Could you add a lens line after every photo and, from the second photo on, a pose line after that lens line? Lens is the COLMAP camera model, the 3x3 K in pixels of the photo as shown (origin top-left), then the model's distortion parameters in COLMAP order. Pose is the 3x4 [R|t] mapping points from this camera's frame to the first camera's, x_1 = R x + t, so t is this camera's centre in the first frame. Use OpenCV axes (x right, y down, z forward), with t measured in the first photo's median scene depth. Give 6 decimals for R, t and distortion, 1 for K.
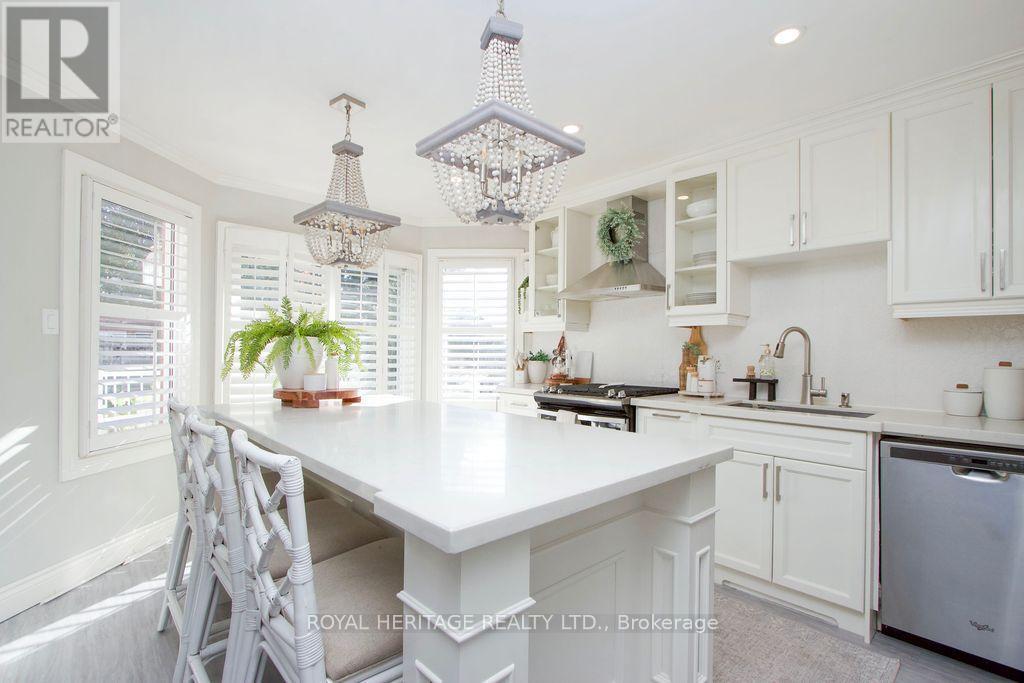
lens RADIAL K [[470.5, 0, 514.9], [0, 470.5, 346.0], [0, 0, 1]] dist [-0.016658, 0.001172]
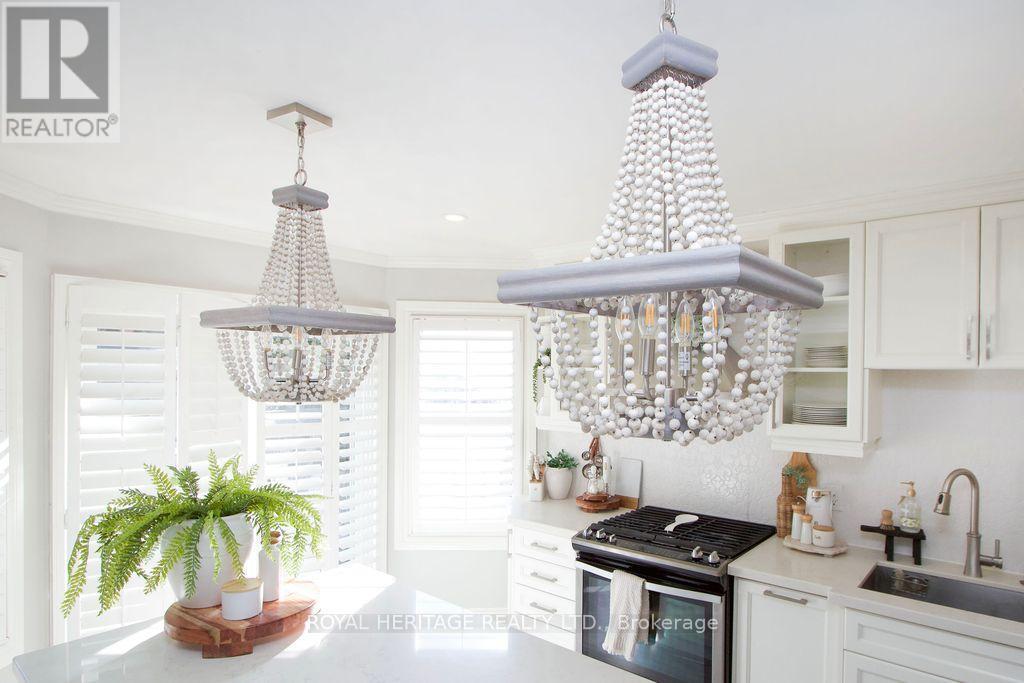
lens RADIAL K [[582.3, 0, 556.8], [0, 582.3, 377.8], [0, 0, 1]] dist [-0.012972, -0.002549]
pose [[0.989613, 0.000544, 0.143757, -0.121558], [-0.003038, 0.999849, 0.017132, -0.174334], [-0.143726, -0.017391, 0.989465, 0.203632]]
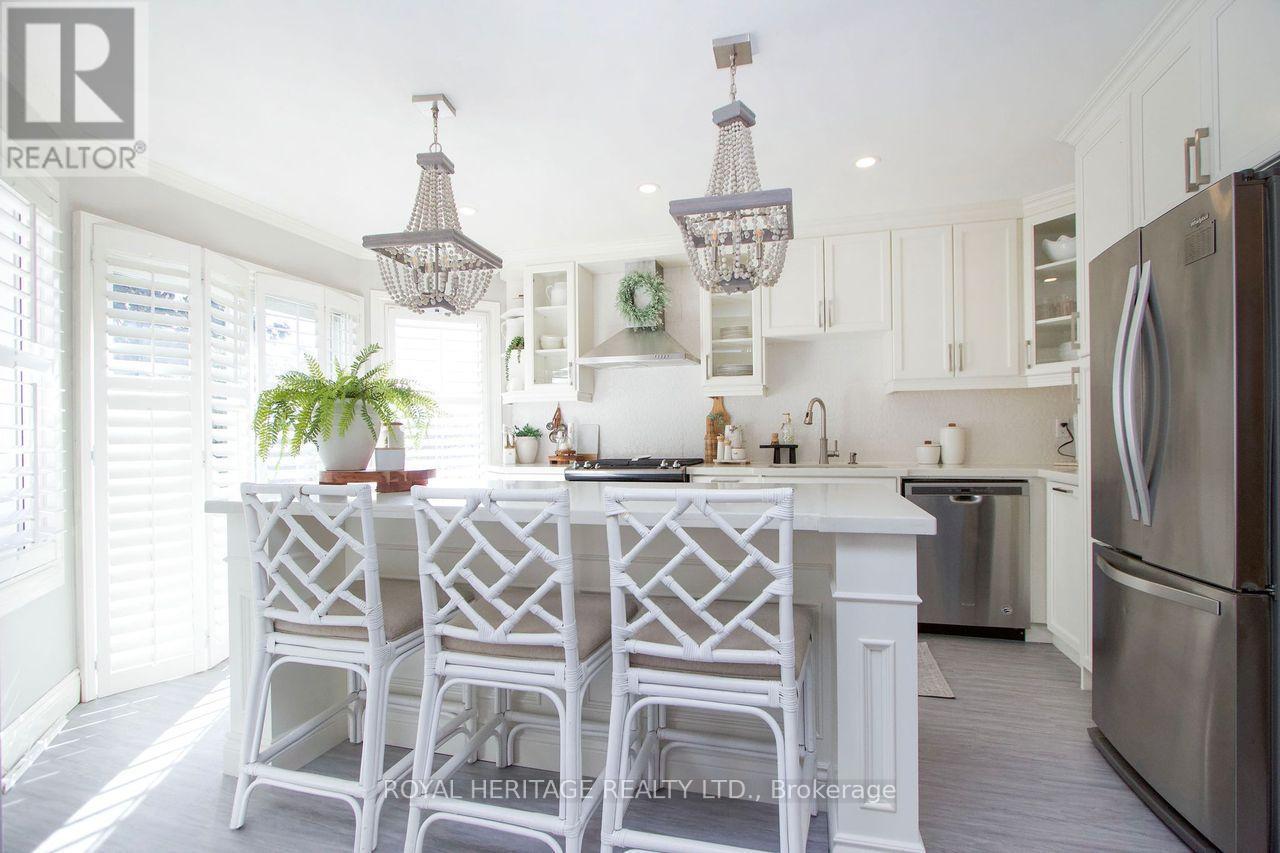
lens RADIAL K [[588.1, 0, 646.5], [0, 588.1, 432.5], [0, 0, 1]] dist [-0.016658, 0.001172]
pose [[0.856057, -0.015290, 0.516656, -0.467279], [0.012021, 0.999881, 0.009672, 0.024312], [-0.516742, -0.002069, 0.856139, -0.024021]]
